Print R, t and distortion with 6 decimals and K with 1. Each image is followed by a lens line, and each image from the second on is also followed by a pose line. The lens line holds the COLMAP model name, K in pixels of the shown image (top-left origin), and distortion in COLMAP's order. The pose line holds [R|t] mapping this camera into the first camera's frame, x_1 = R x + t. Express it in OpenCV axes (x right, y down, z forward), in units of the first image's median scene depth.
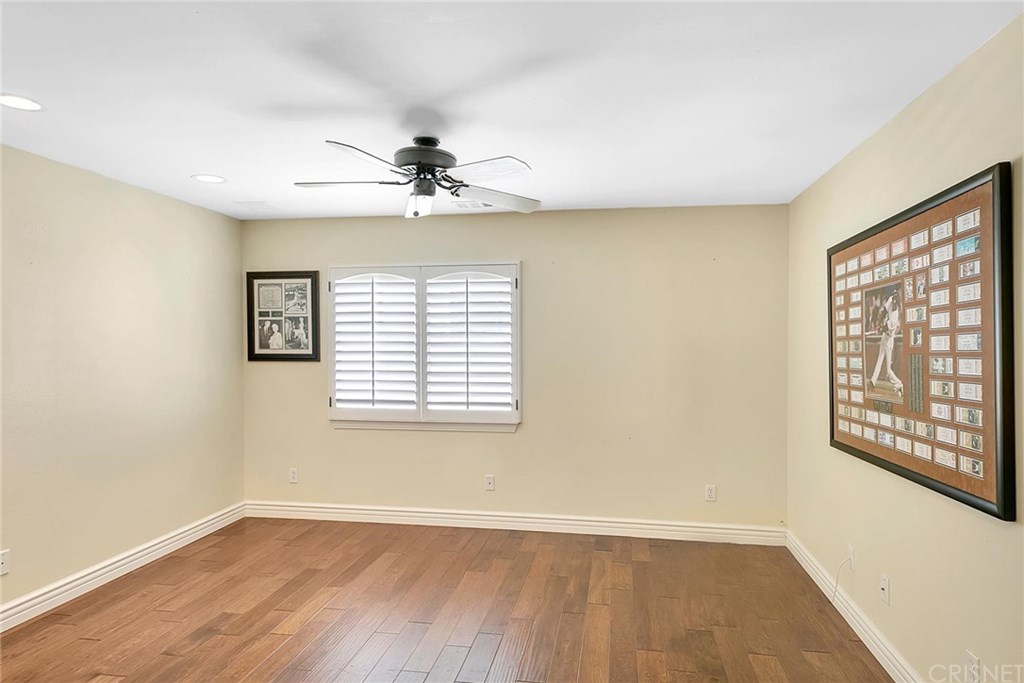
lens RADIAL K [[645.0, 0, 510.9], [0, 645.0, 331.8], [0, 0, 1]] dist [0.003941, 0.001238]
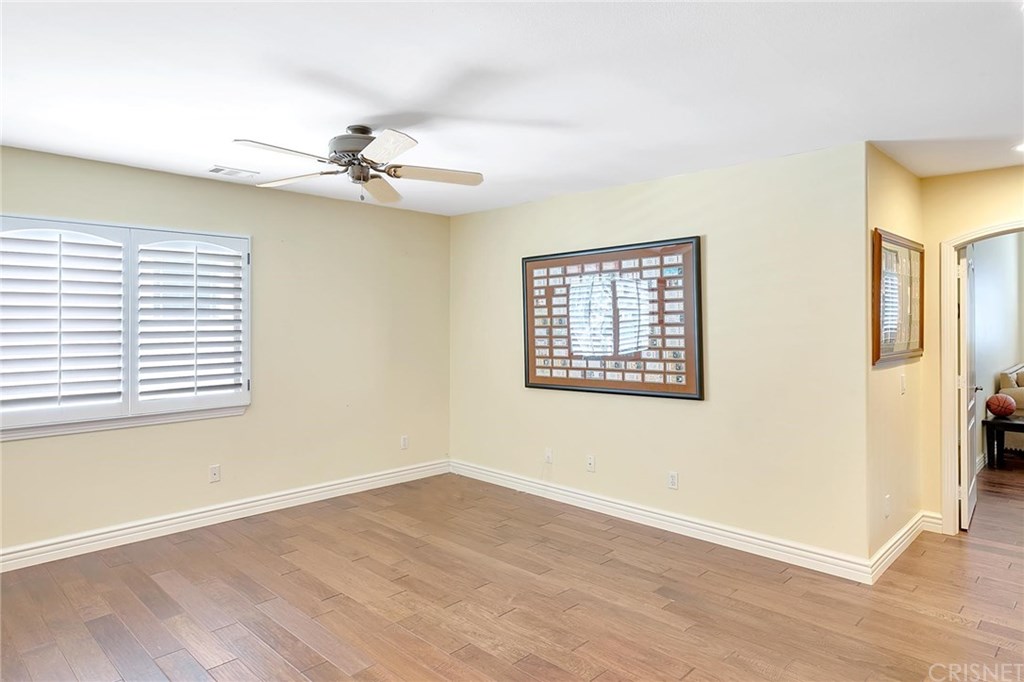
lens RADIAL K [[647.9, 0, 514.4], [0, 647.9, 290.7], [0, 0, 1]] dist [0.005550, 0.001041]
pose [[0.543095, 0.035457, 0.838922, -0.752732], [-0.010753, 0.999320, -0.035274, 0.003103], [-0.839602, 0.010136, 0.543107, 0.179885]]
